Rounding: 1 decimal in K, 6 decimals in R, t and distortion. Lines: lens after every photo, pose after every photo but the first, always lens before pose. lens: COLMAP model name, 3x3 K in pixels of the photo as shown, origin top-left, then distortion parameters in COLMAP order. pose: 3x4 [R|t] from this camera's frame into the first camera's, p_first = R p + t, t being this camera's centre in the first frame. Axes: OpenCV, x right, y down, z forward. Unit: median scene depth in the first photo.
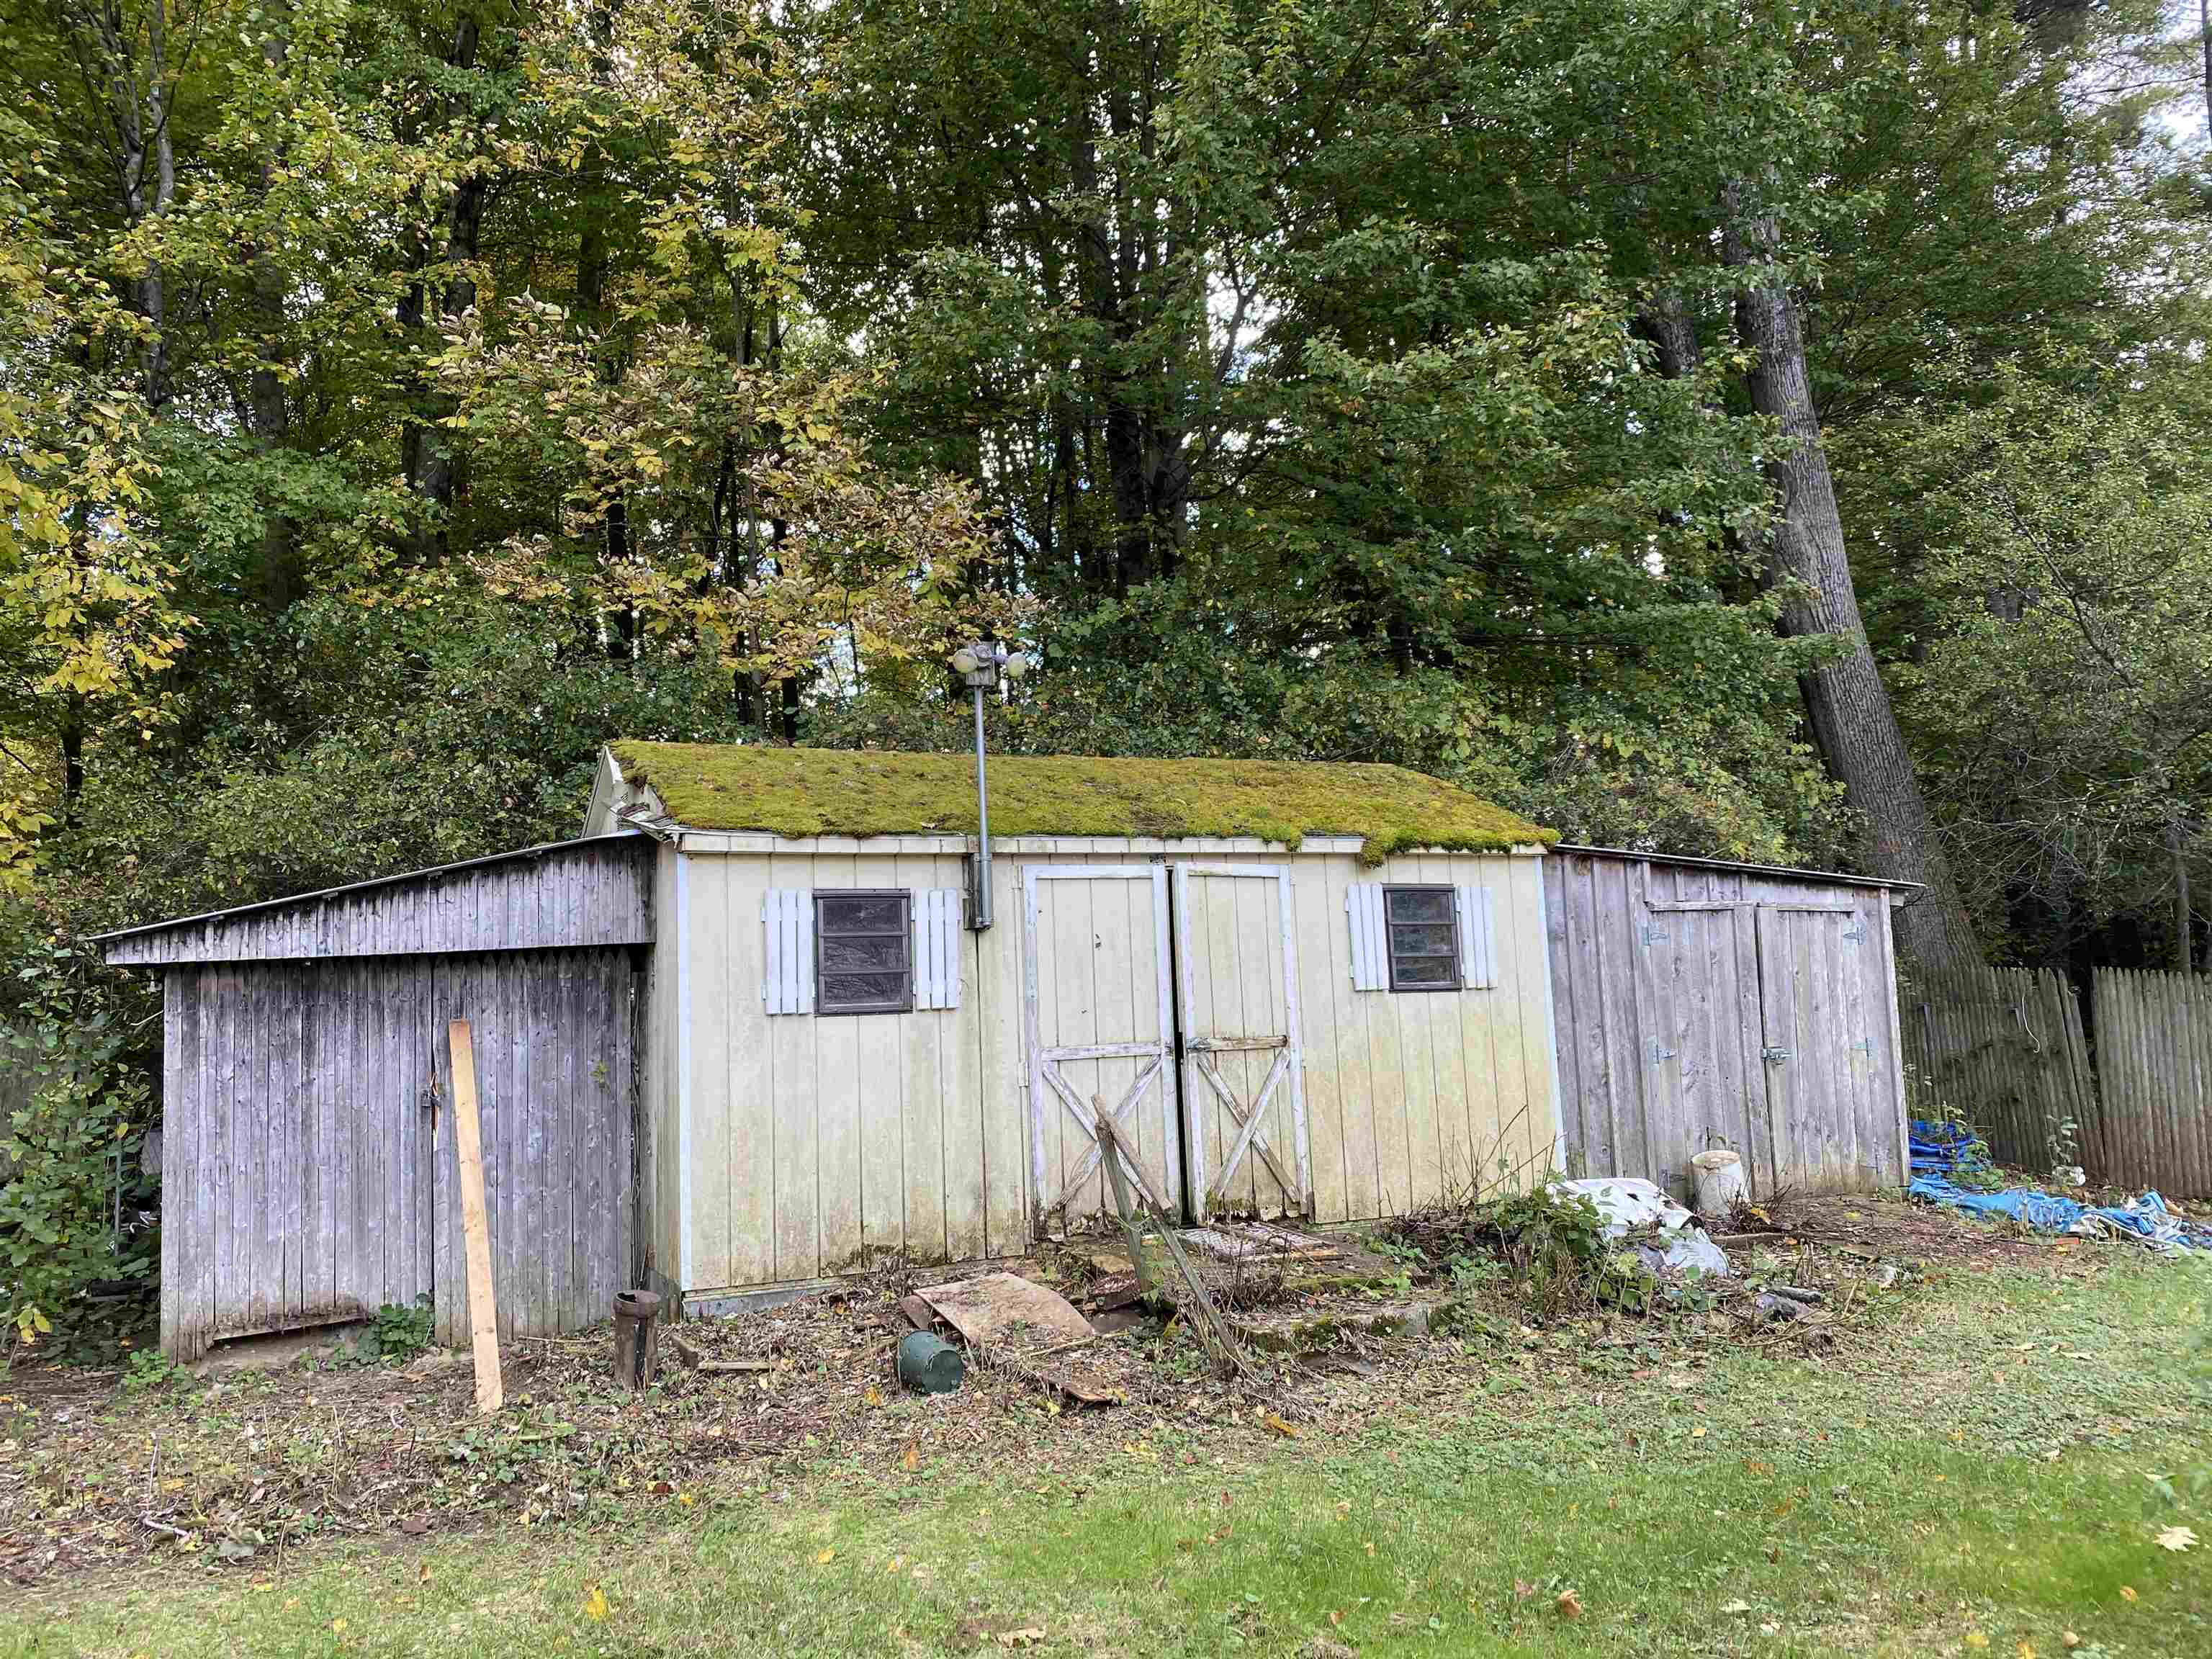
lens RADIAL K [[1688.6, 0, 1096.2], [0, 1688.6, 830.7], [0, 0, 1]] dist [0.053159, -0.047061]
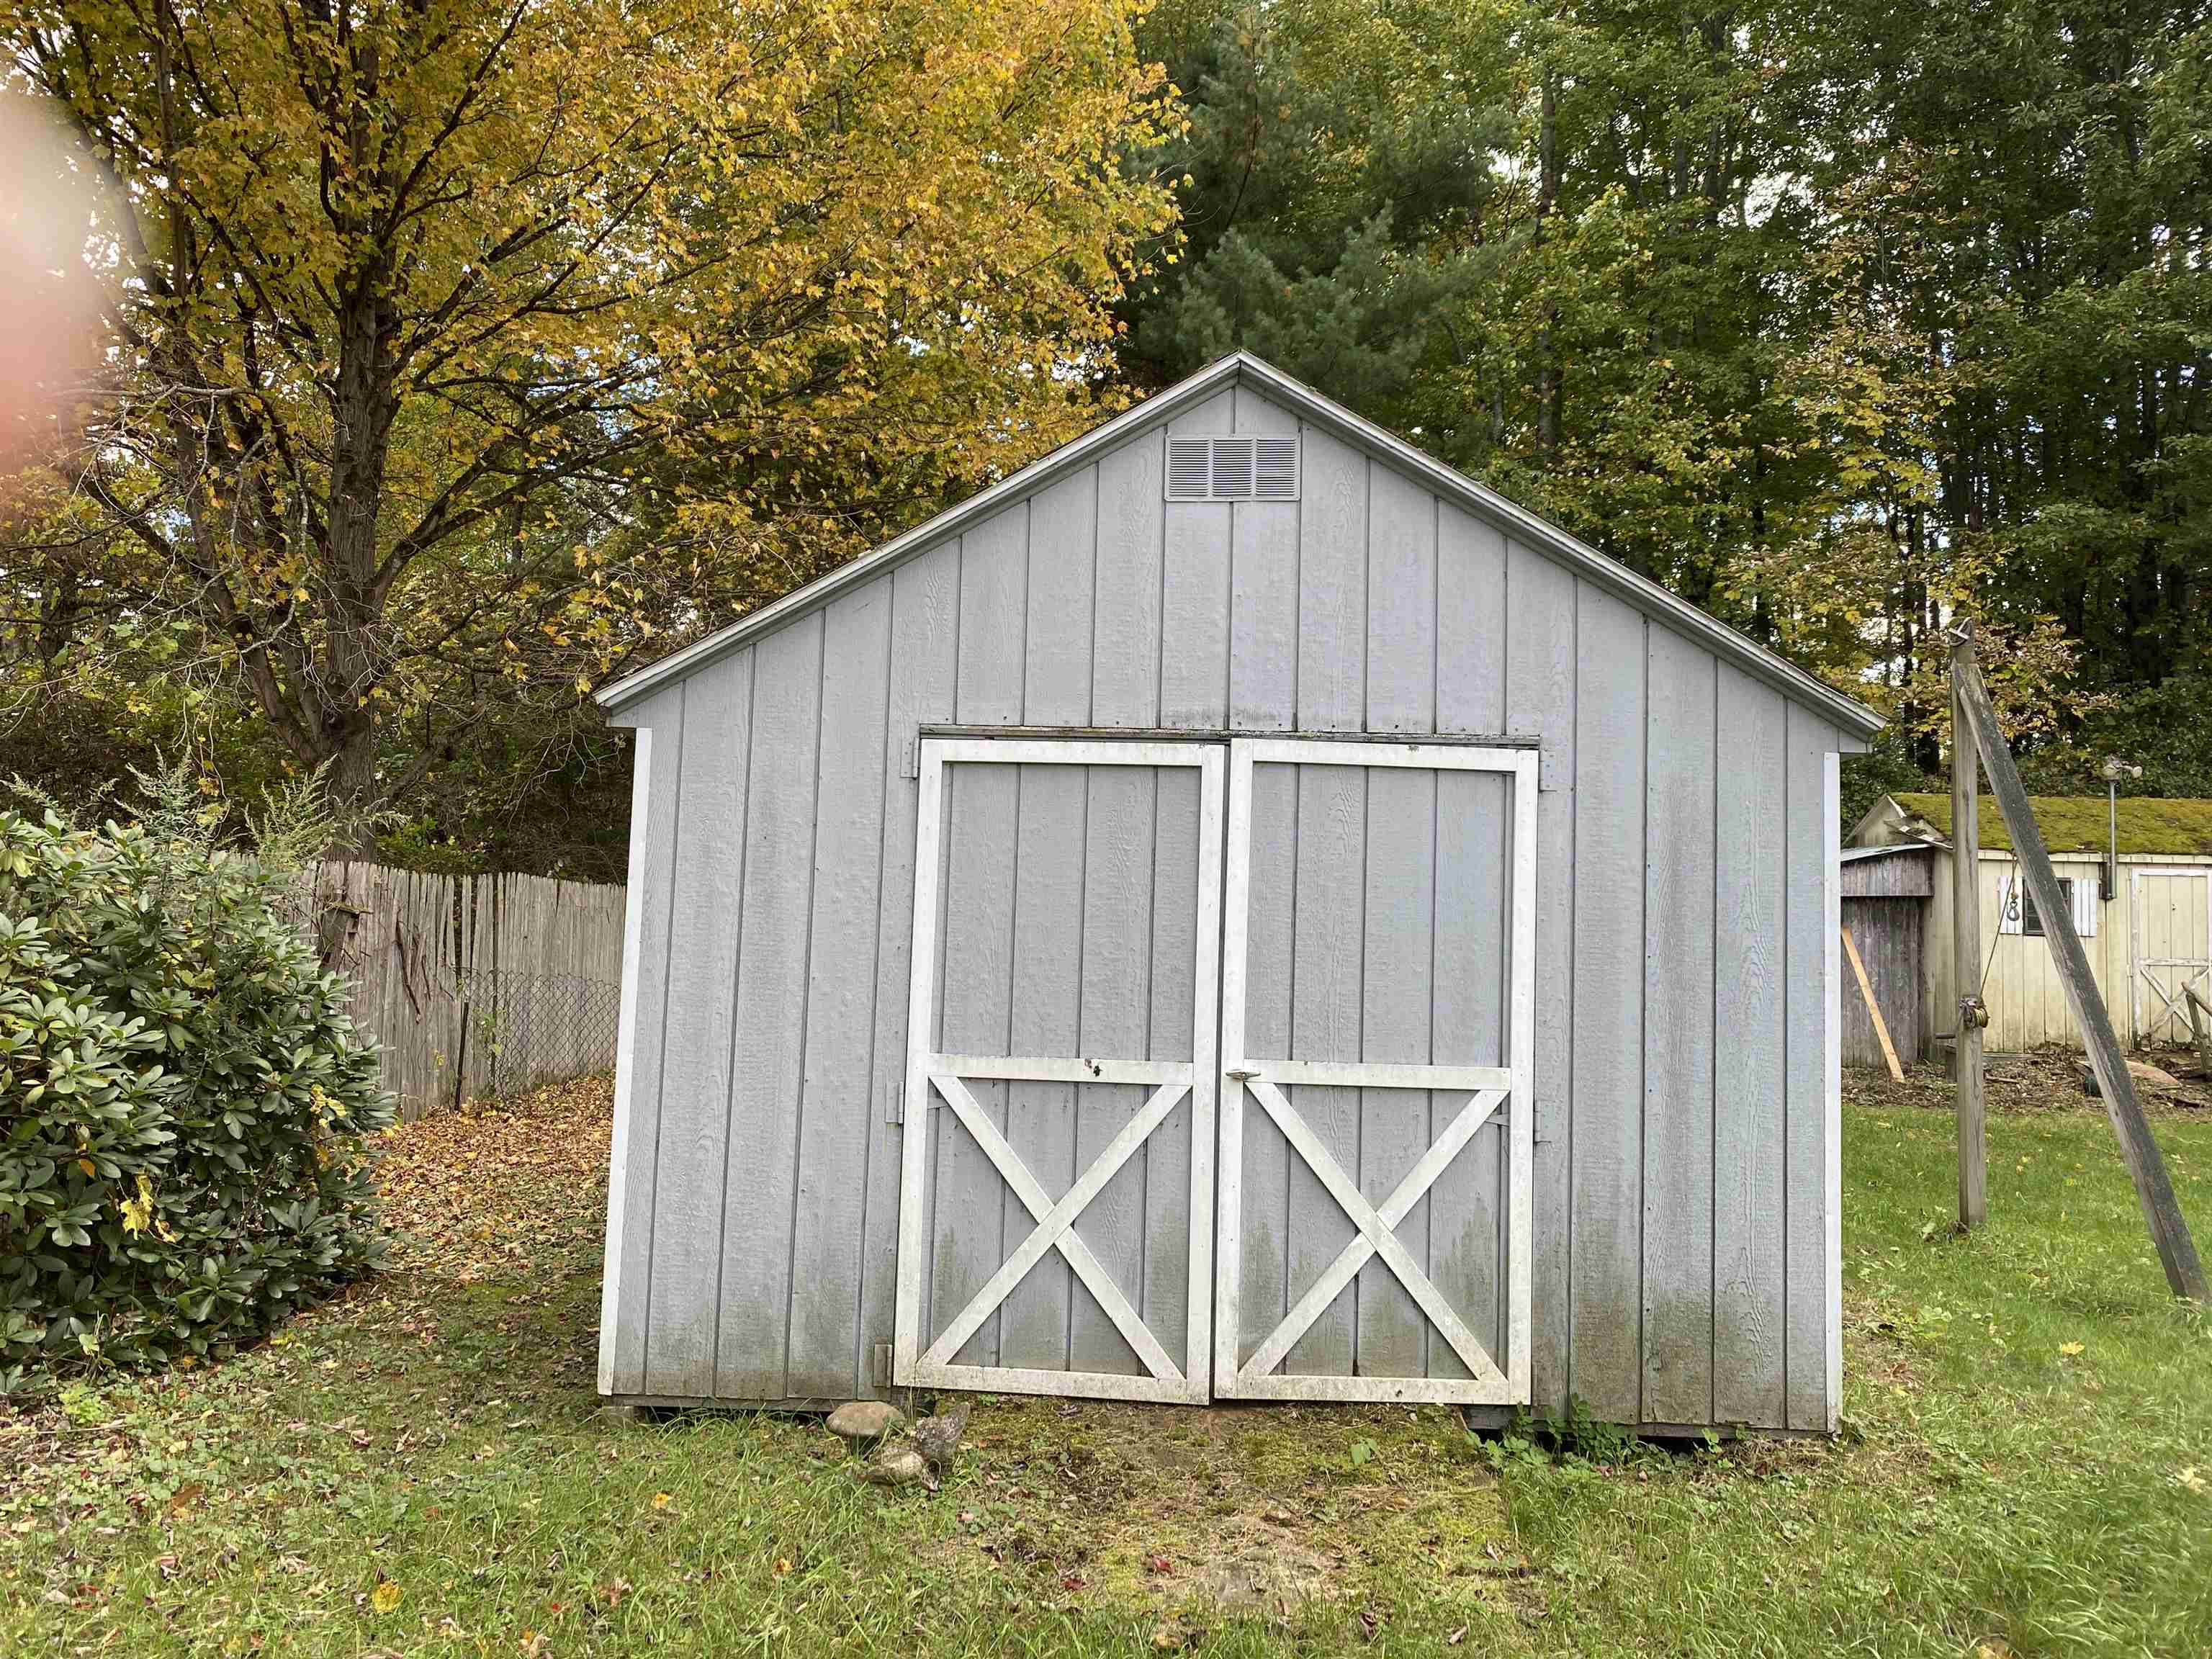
lens RADIAL K [[1688.6, 0, 1096.2], [0, 1688.6, 830.7], [0, 0, 1]] dist [0.053159, -0.047061]
pose [[0.891844, 0.042661, -0.450327, -0.234317], [-0.007351, 0.996778, 0.079870, -0.182828], [0.452283, -0.067921, 0.889284, -1.413293]]
